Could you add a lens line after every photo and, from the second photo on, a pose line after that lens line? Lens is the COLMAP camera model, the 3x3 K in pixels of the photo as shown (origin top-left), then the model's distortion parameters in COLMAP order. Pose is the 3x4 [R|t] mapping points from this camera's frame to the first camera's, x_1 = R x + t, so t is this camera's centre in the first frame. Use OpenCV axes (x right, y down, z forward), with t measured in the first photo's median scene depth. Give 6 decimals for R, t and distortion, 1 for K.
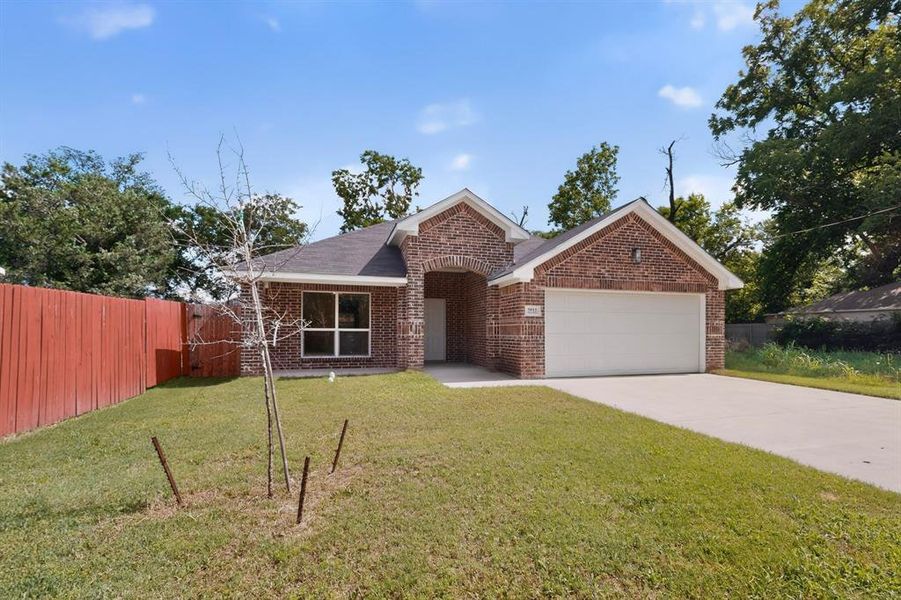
lens RADIAL K [[506.6, 0, 463.2], [0, 506.6, 331.3], [0, 0, 1]] dist [-0.001116, 0.000697]
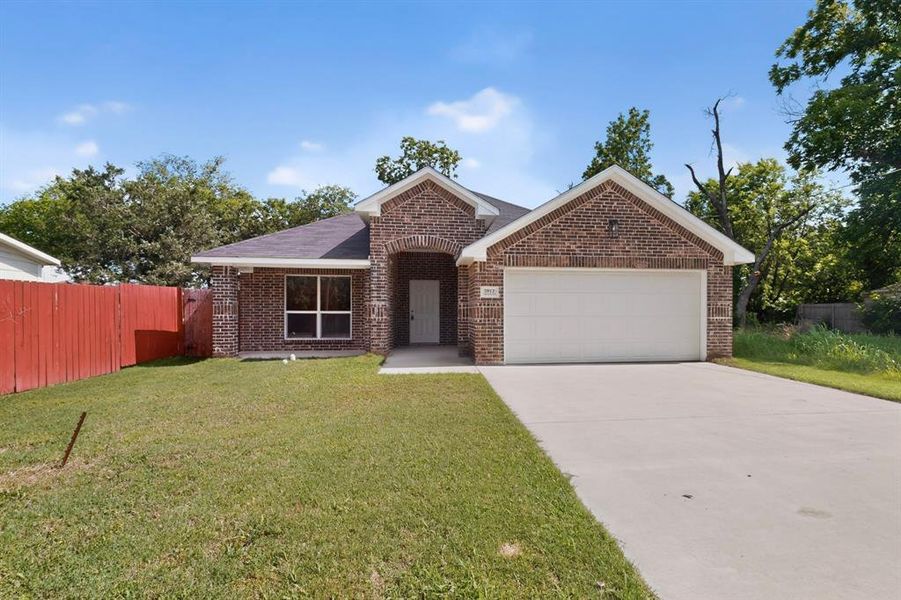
lens RADIAL K [[494.5, 0, 453.2], [0, 494.5, 314.2], [0, 0, 1]] dist [0.000012, -0.000568]
pose [[0.978713, -0.000842, -0.205231, 0.219813], [0.001673, 0.999991, 0.003876, -0.002725], [0.205226, -0.004137, 0.978706, 0.083223]]
